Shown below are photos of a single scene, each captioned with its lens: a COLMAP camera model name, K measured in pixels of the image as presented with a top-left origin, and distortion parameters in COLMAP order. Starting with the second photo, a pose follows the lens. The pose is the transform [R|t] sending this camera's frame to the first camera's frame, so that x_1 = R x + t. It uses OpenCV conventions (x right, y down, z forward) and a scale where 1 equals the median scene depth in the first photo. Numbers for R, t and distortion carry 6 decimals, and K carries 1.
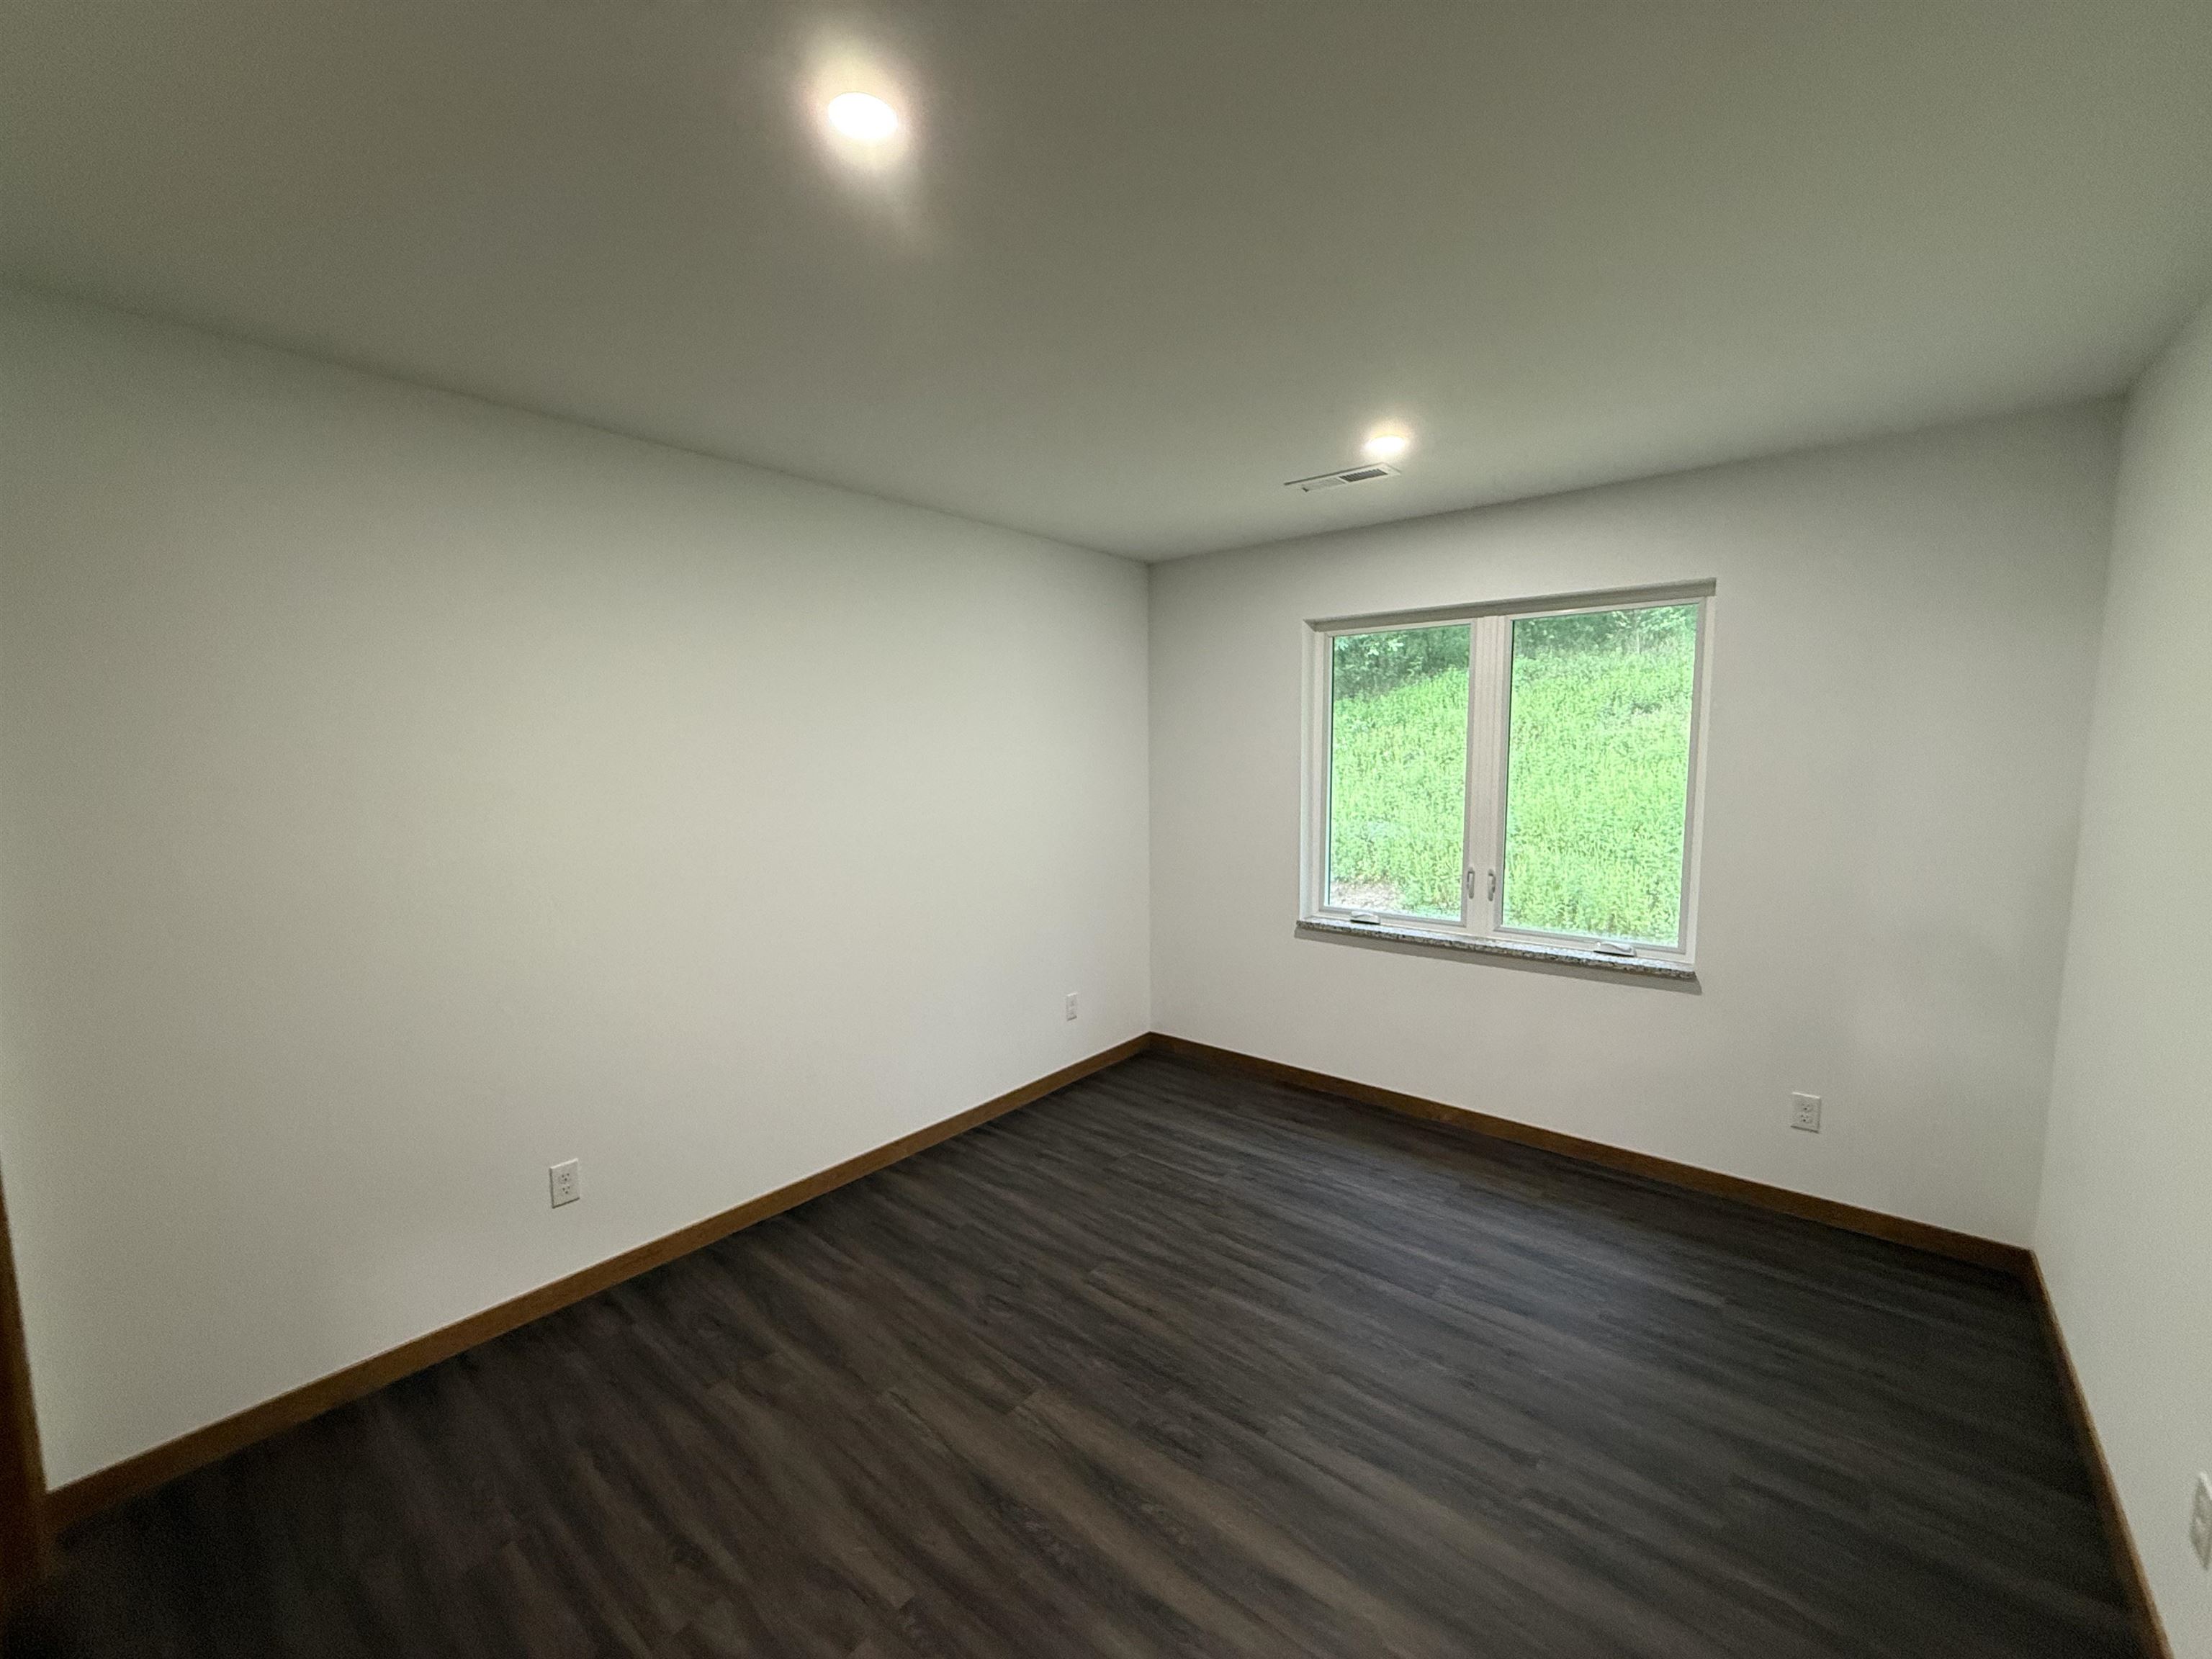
lens RADIAL K [[882.4, 0, 1099.2], [0, 882.4, 831.1], [0, 0, 1]] dist [-0.000430, 0.000213]
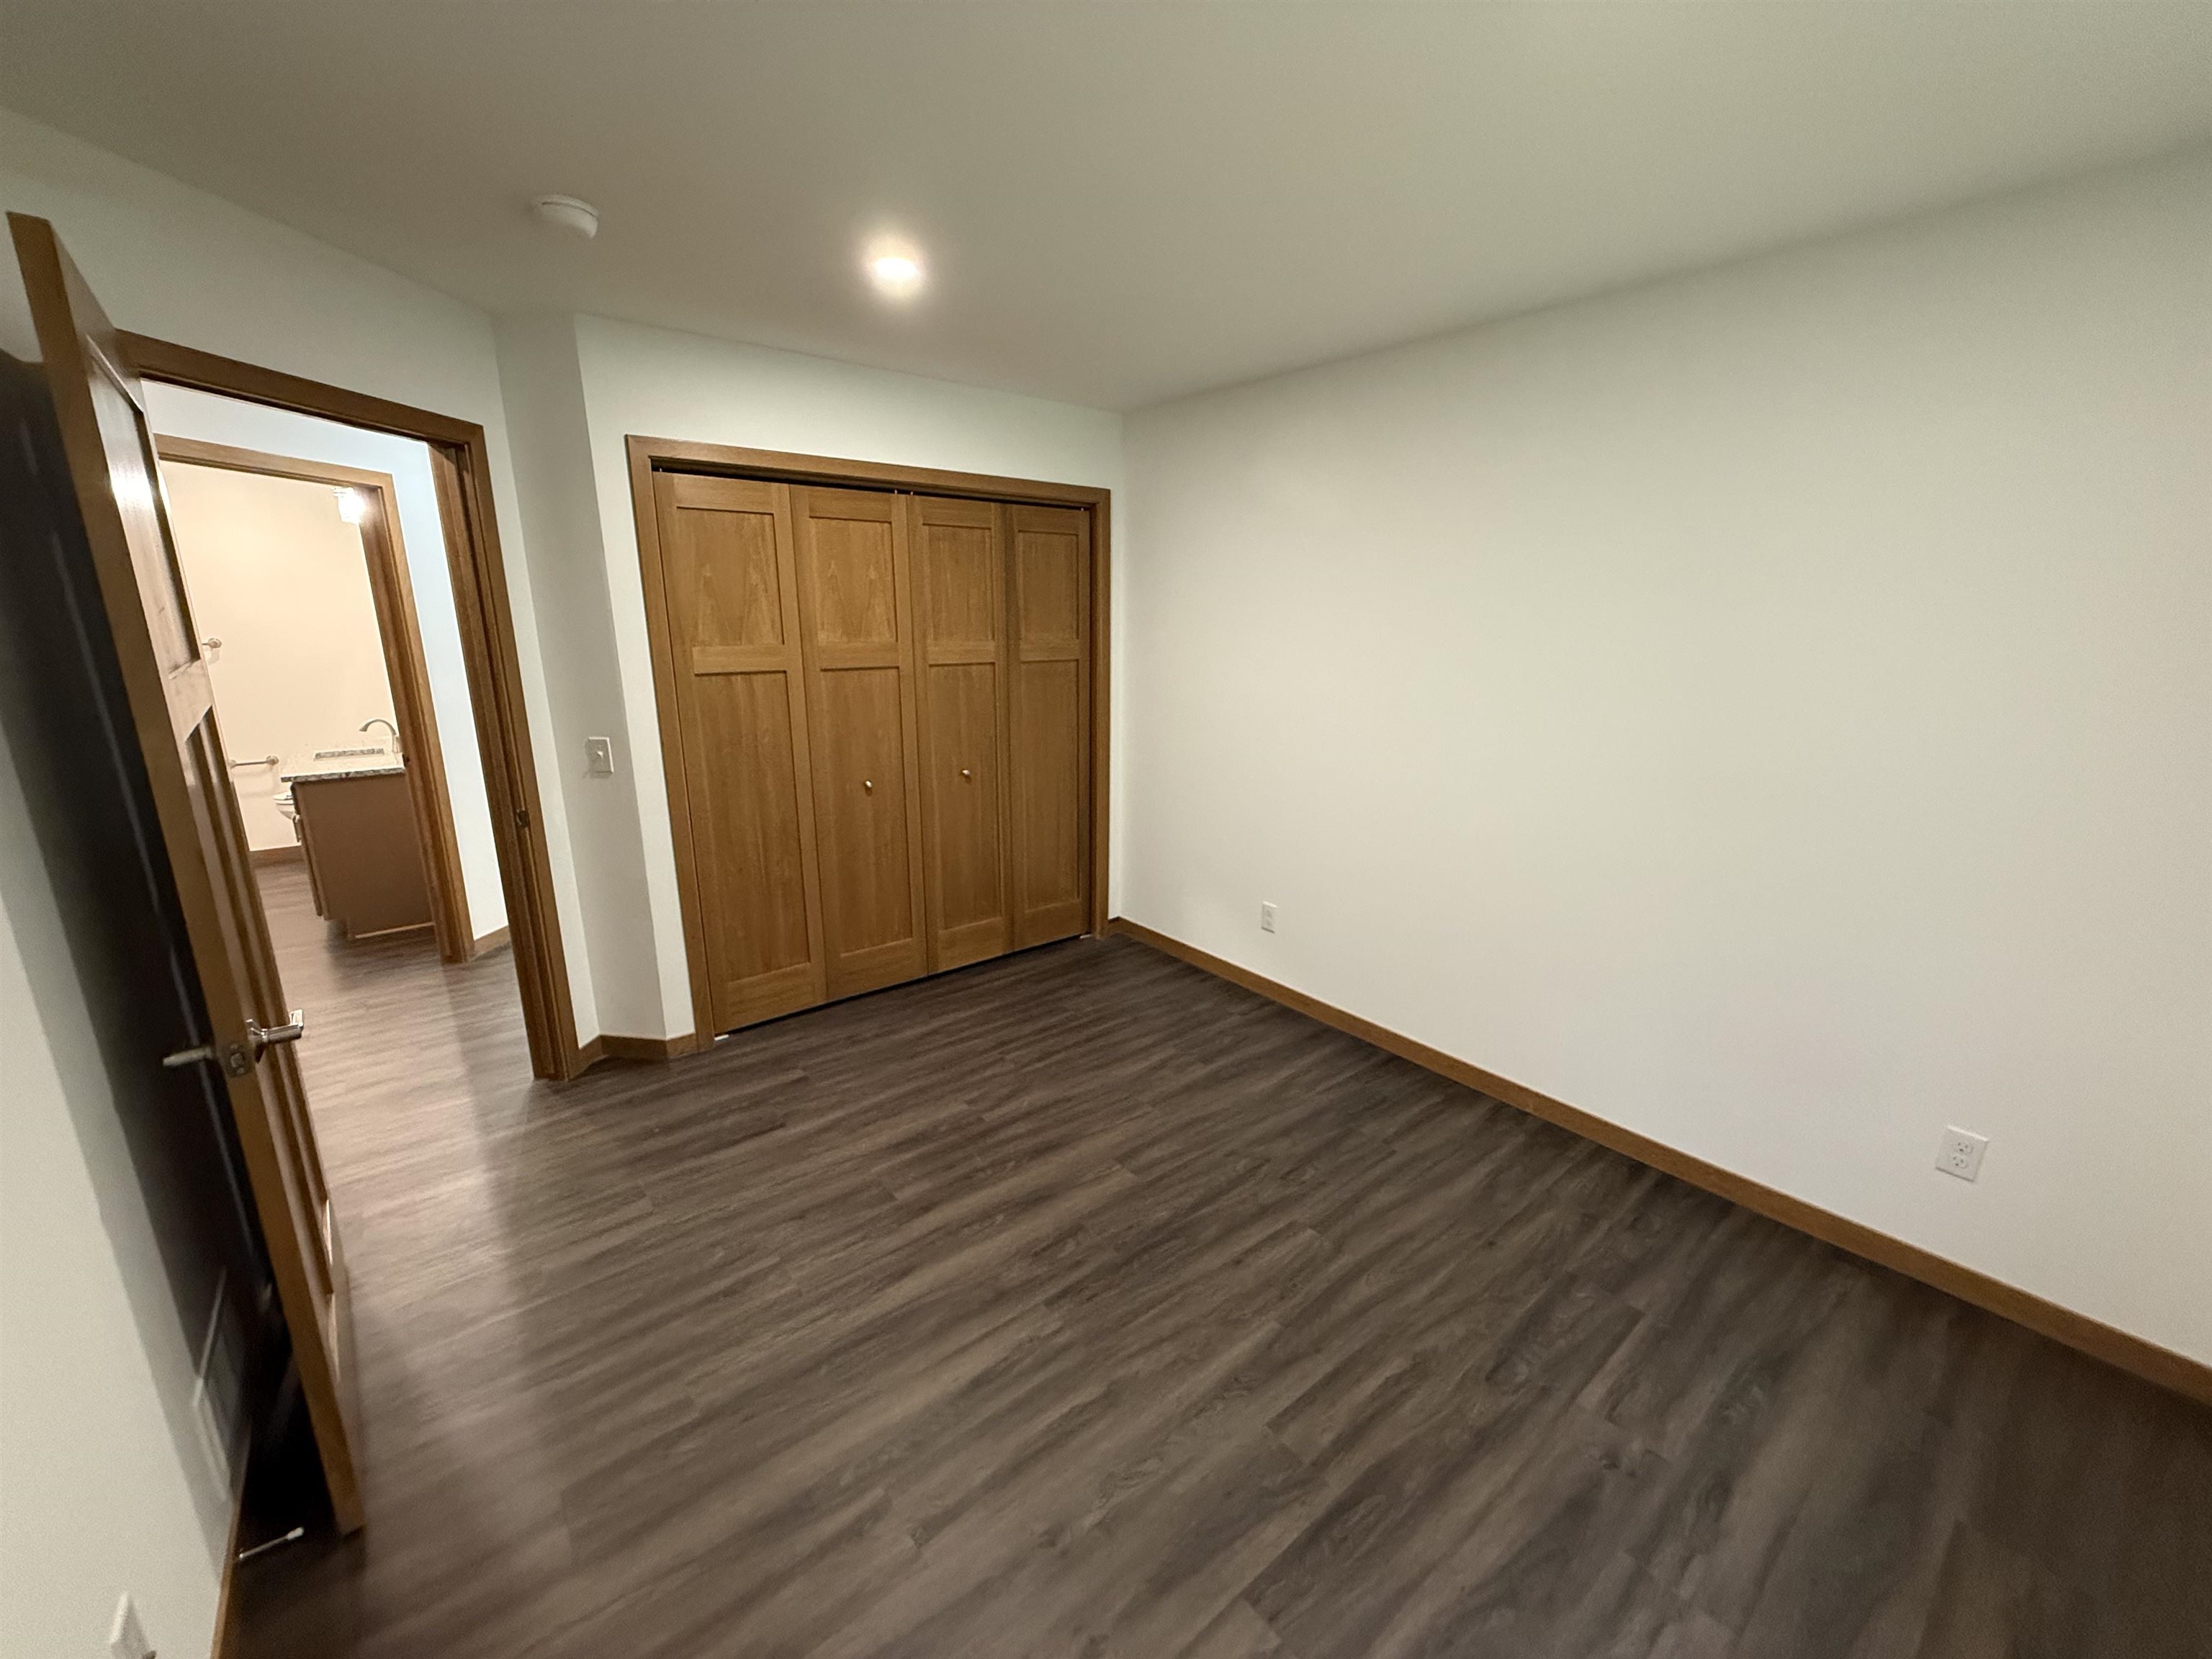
lens RADIAL K [[882.4, 0, 1099.2], [0, 882.4, 831.1], [0, 0, 1]] dist [-0.000430, 0.000213]
pose [[-0.181262, 0.246941, -0.951926, 0.825236], [-0.110211, 0.956762, 0.269182, -0.108000], [0.977240, 0.153706, -0.146209, 0.909821]]
